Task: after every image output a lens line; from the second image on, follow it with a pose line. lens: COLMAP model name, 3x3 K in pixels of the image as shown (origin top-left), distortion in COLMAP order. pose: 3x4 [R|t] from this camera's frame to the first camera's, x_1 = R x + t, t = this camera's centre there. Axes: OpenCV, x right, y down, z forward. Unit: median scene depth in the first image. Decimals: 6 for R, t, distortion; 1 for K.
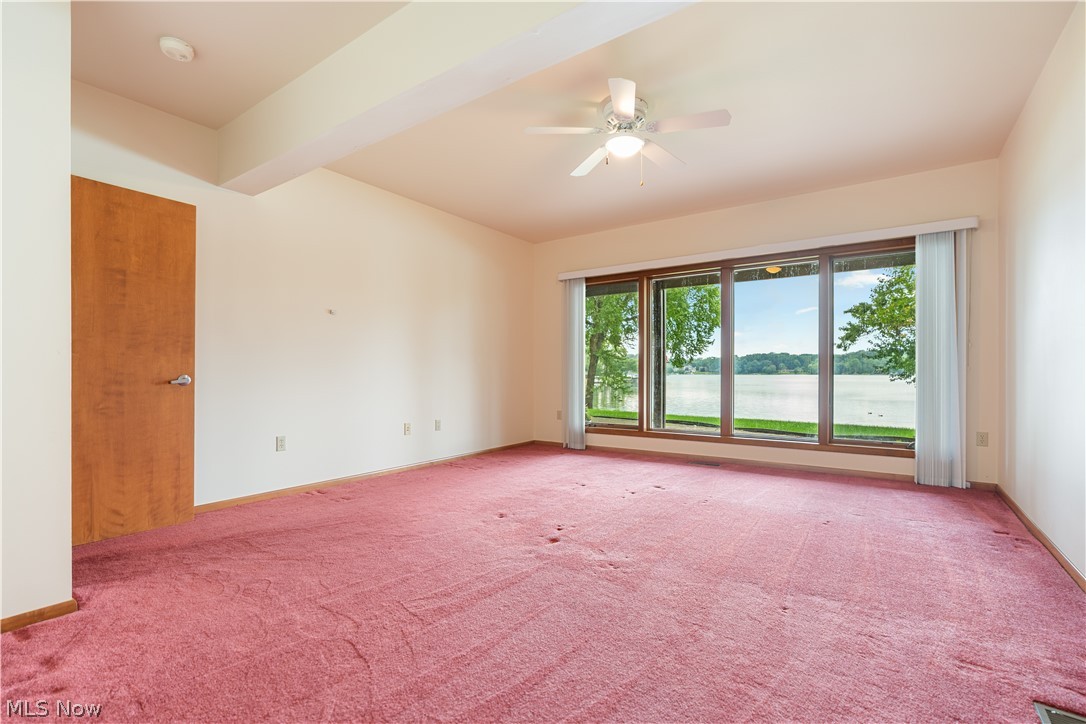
lens RADIAL K [[493.0, 0, 540.3], [0, 493.0, 367.1], [0, 0, 1]] dist [0.003055, 0.000095]
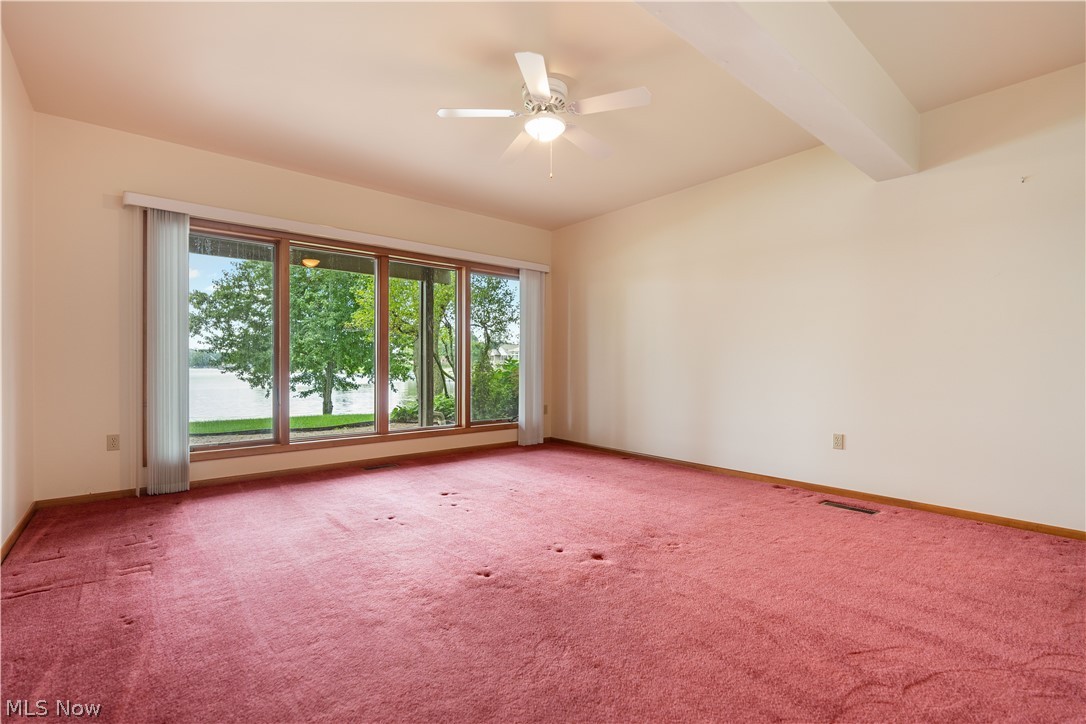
lens RADIAL K [[493.0, 0, 539.6], [0, 493.0, 366.2], [0, 0, 1]] dist [0.003055, 0.000095]
pose [[0.269541, 0.000127, 0.962989, -0.375906], [-0.012899, 0.999911, 0.003479, 0.002044], [-0.962903, -0.013360, 0.269518, 0.376820]]
